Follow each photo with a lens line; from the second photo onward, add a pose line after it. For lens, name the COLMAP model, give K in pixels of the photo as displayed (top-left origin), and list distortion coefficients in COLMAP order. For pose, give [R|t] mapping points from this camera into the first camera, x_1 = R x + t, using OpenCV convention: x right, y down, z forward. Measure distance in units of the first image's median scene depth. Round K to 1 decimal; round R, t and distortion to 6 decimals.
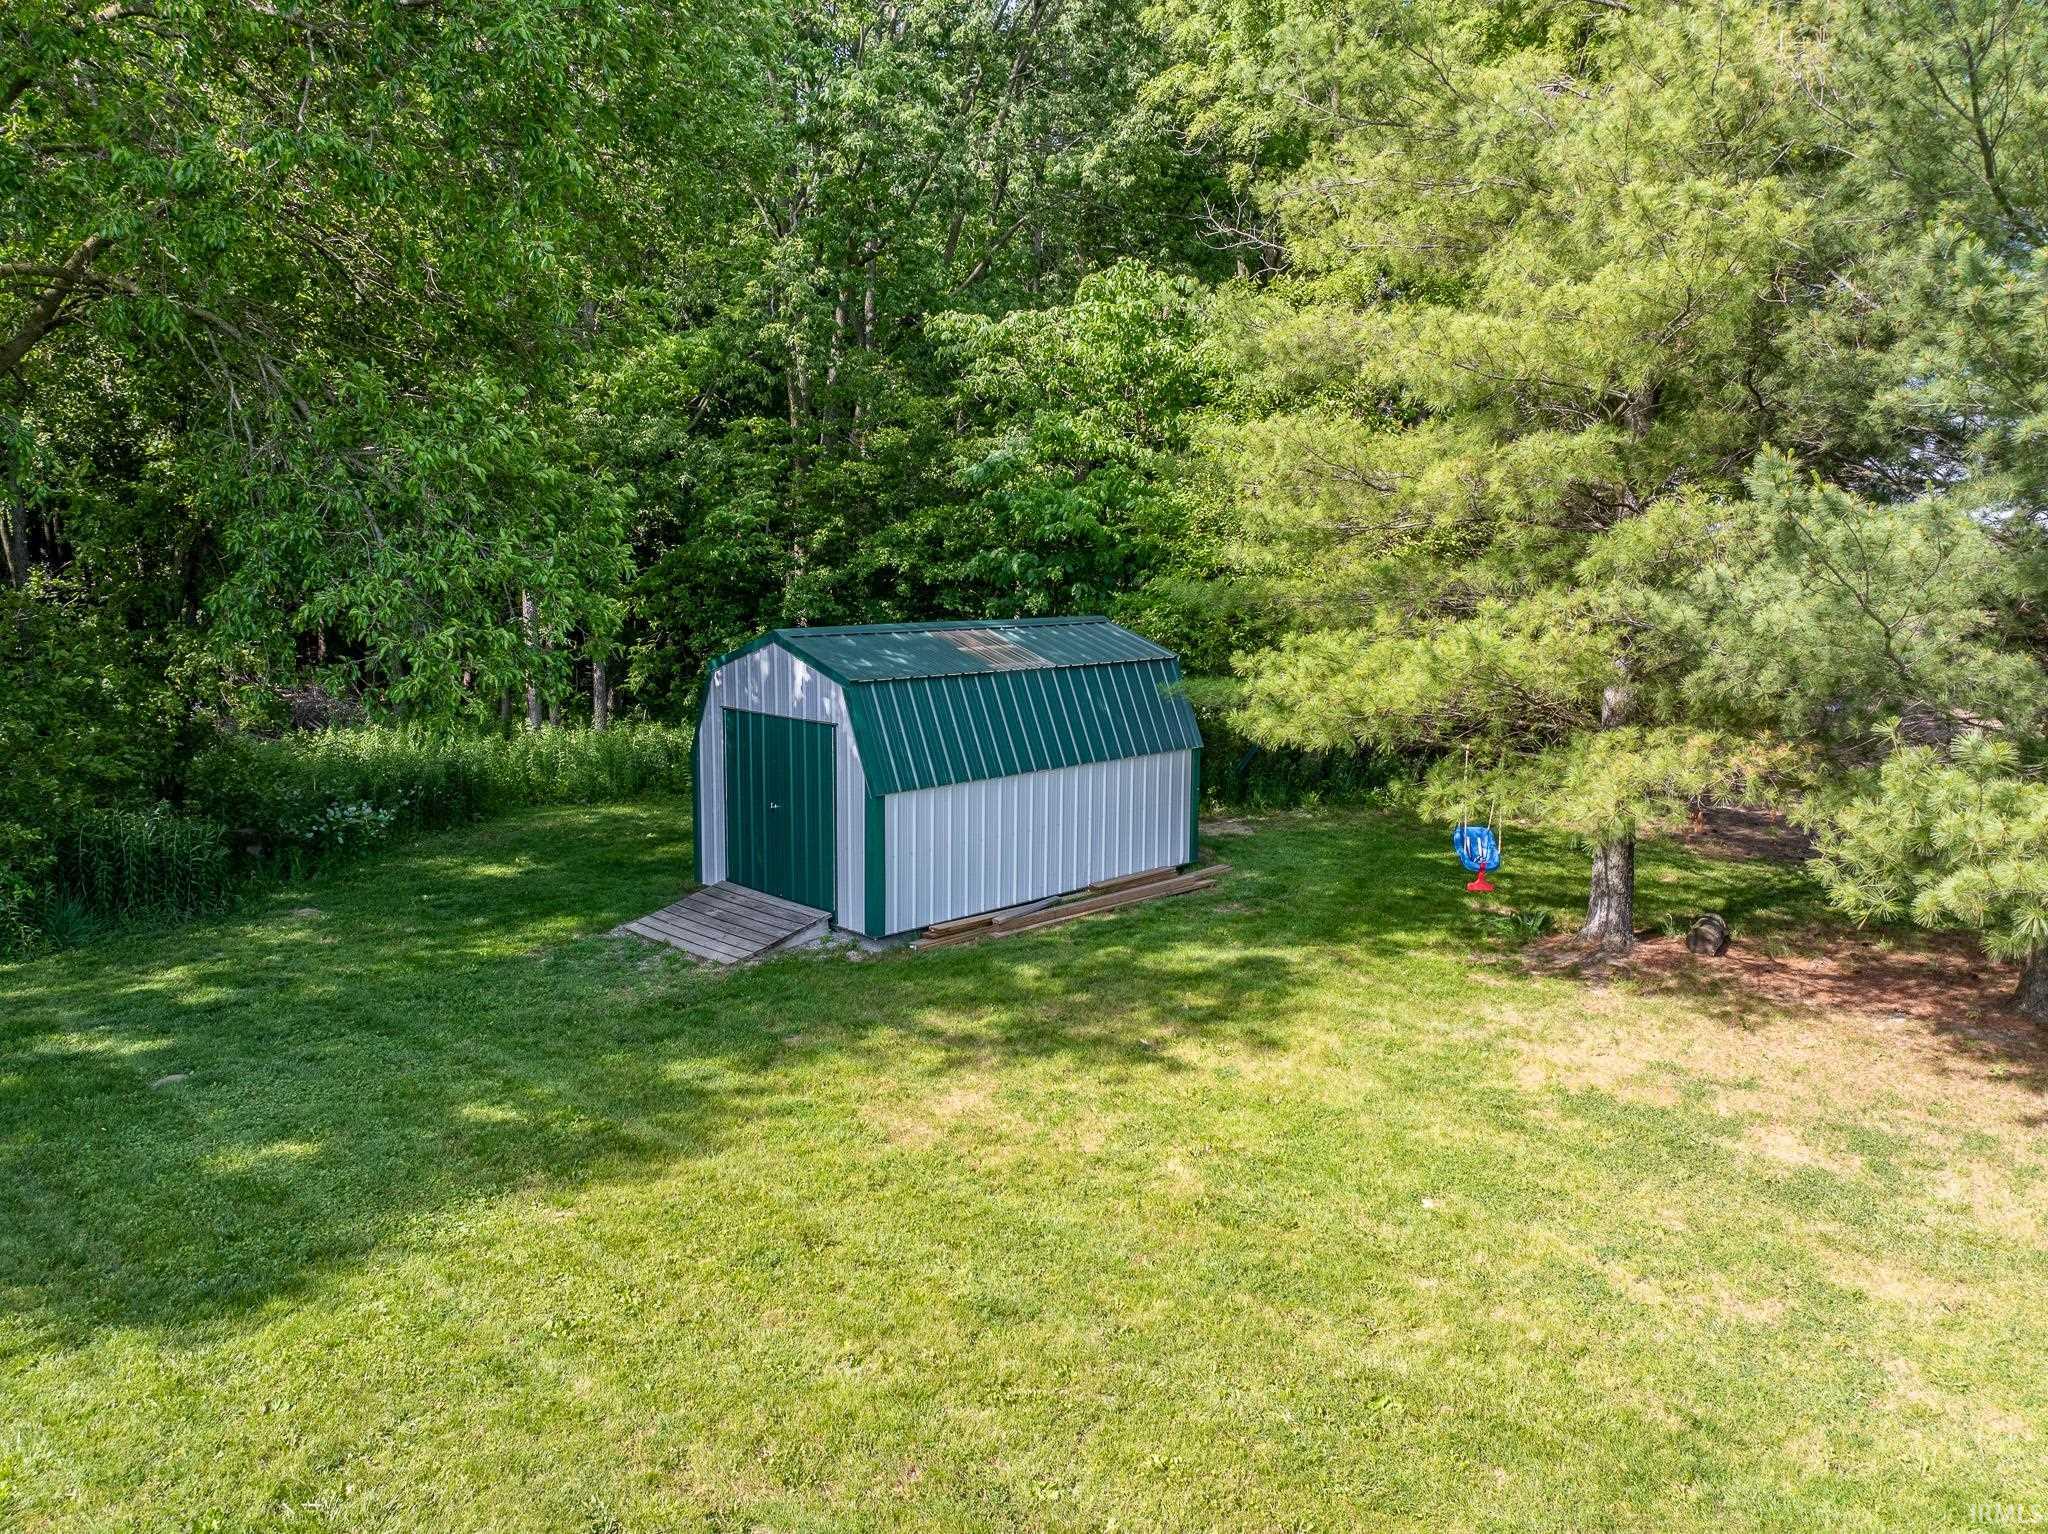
lens RADIAL K [[1451.3, 0, 1014.3], [0, 1451.3, 772.9], [0, 0, 1]] dist [-0.047275, 0.003274]
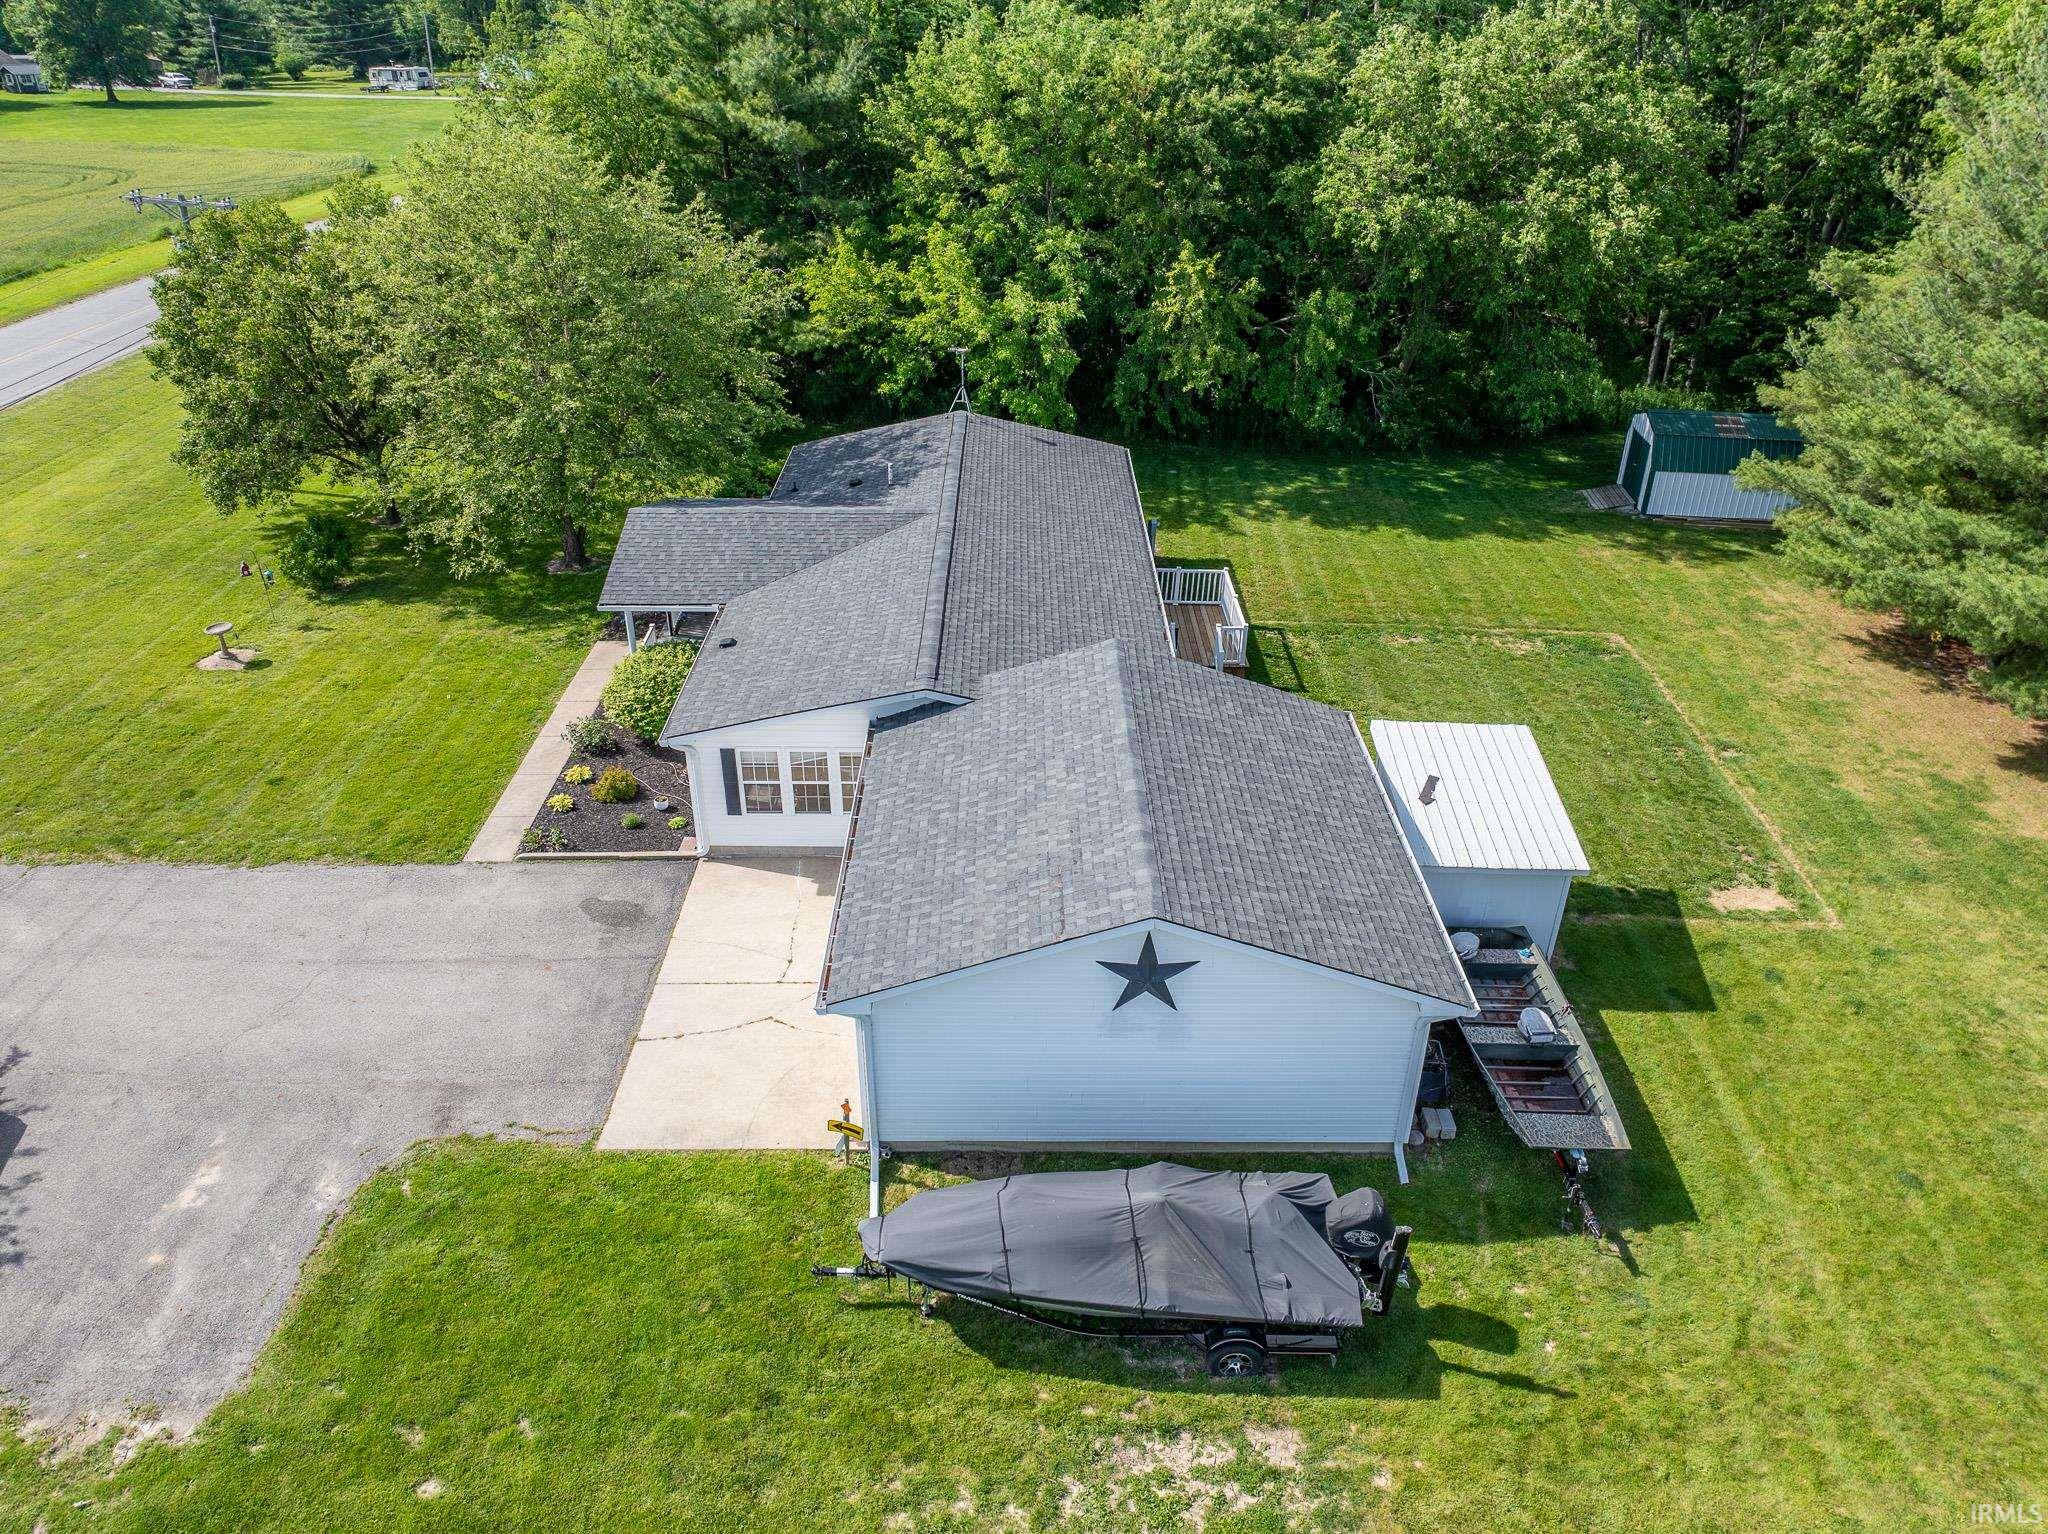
lens RADIAL K [[1446.2, 0, 1026.6], [0, 1446.2, 761.5], [0, 0, 1]] dist [-0.046082, 0.004588]
pose [[0.633972, 0.376953, -0.675267, 1.562394], [-0.128992, 0.912475, 0.388266, -0.497226], [0.762523, -0.159046, 0.627107, -2.394153]]
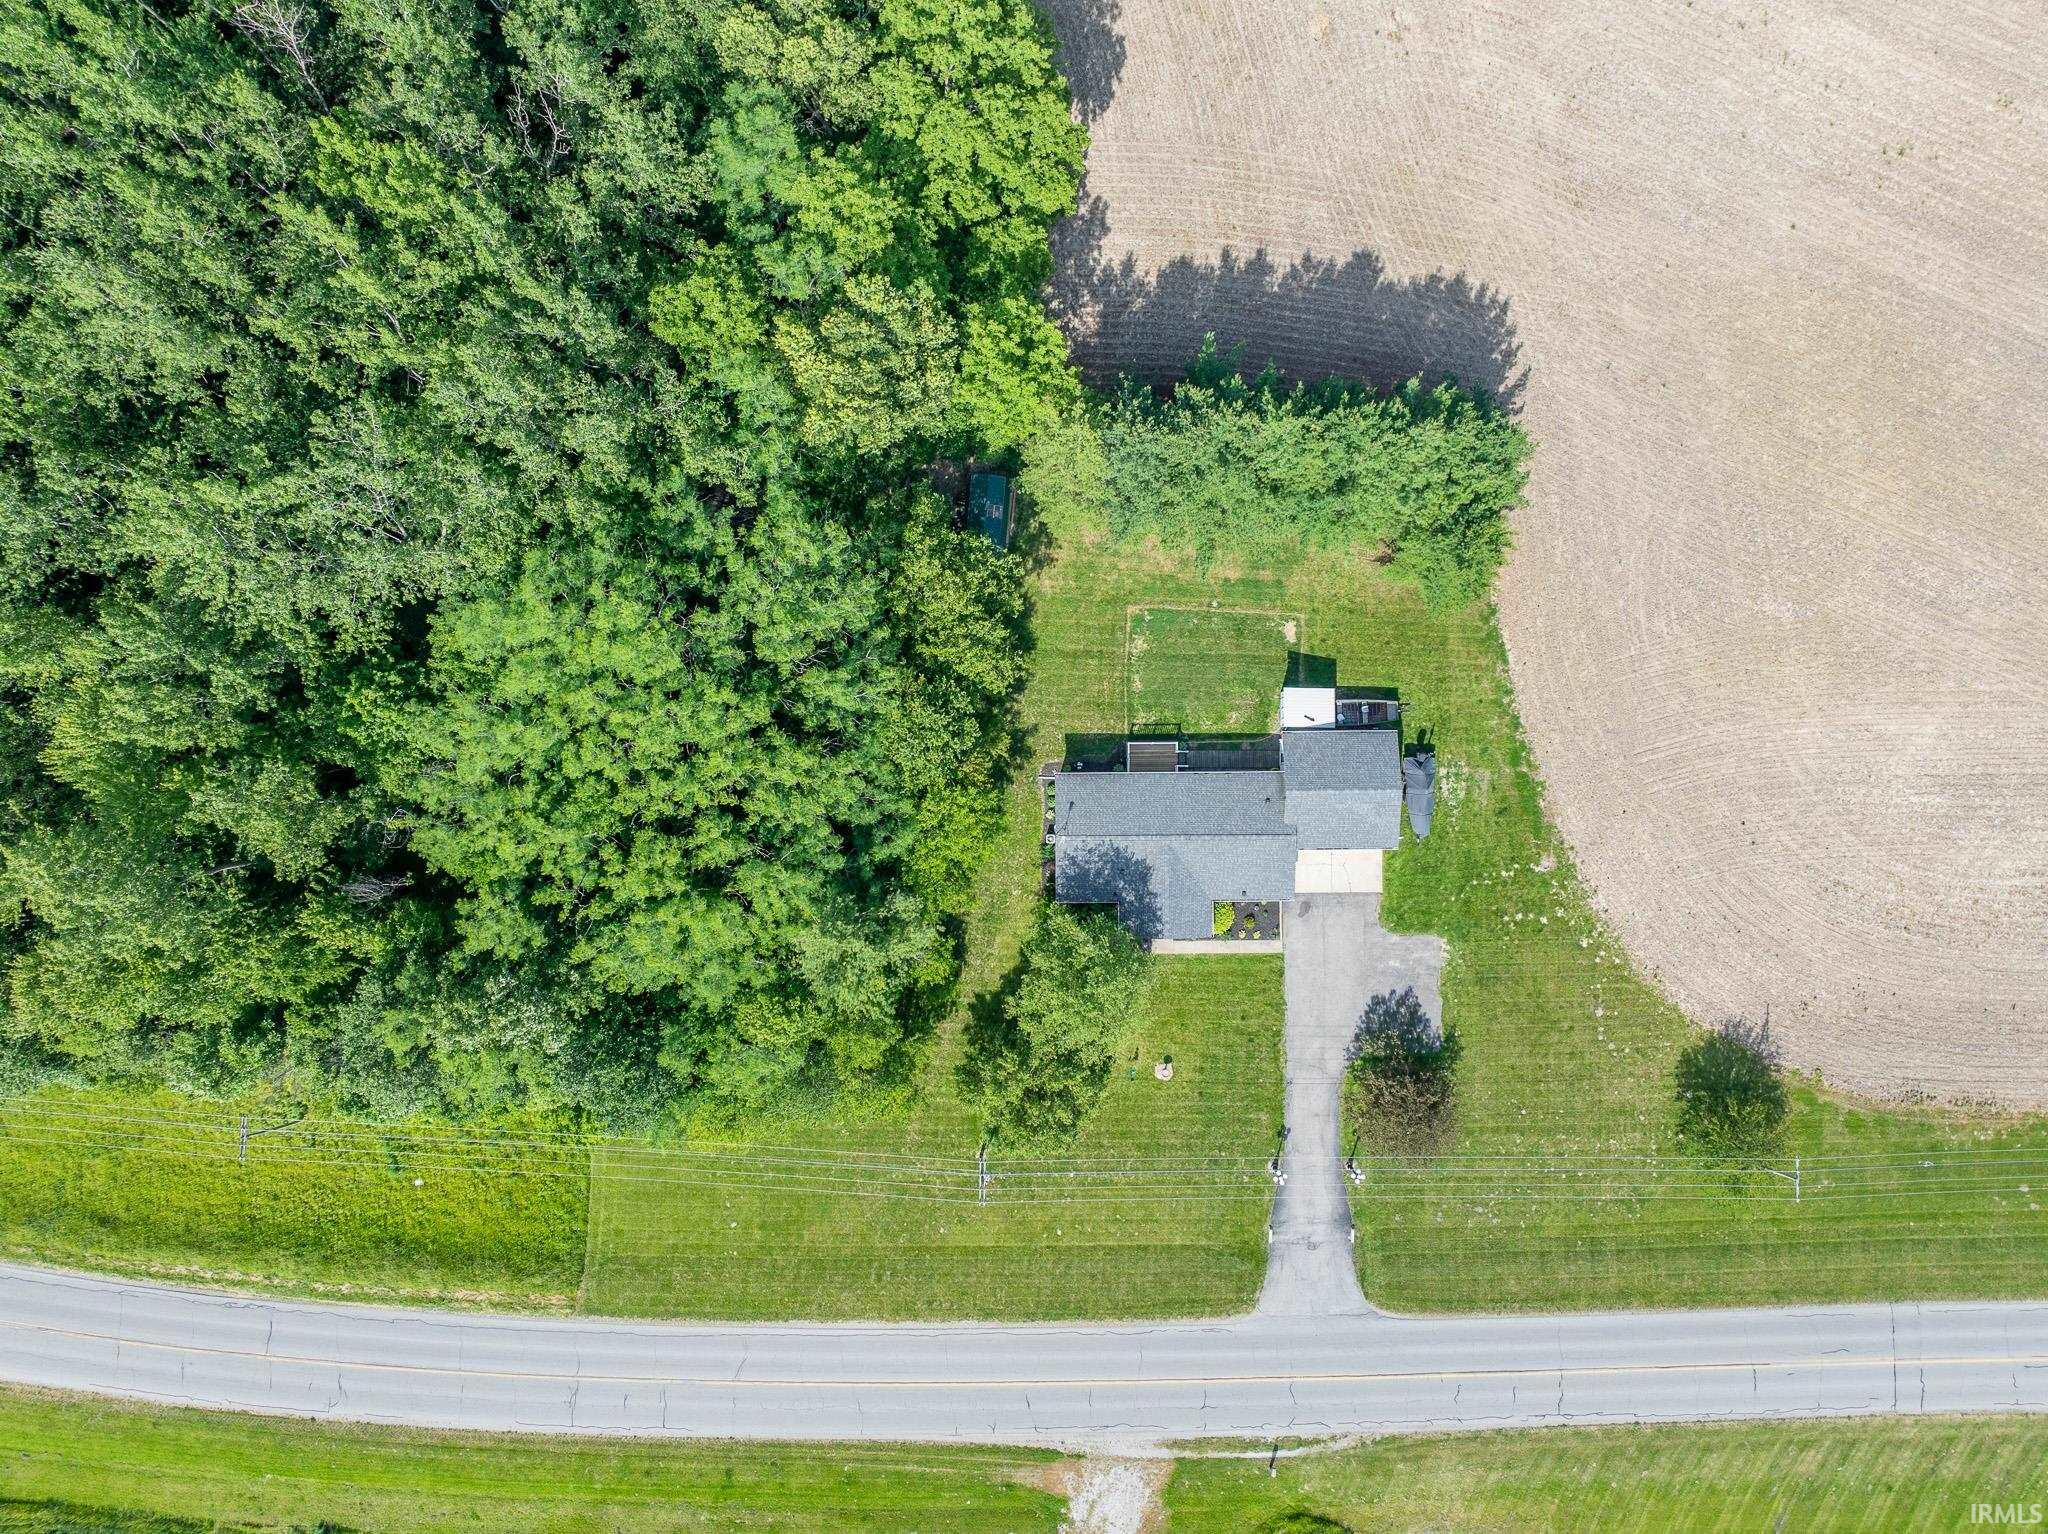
lens RADIAL K [[1432.4, 0, 1024.0], [0, 1432.4, 767.0], [0, 0, 1]] dist [-0.025936, -0.051060]
pose [[0.771179, -0.636613, 0.002576, -0.844803], [0.102455, 0.128104, 0.986454, -8.041336], [-0.628320, -0.760469, 0.164015, -1.317583]]
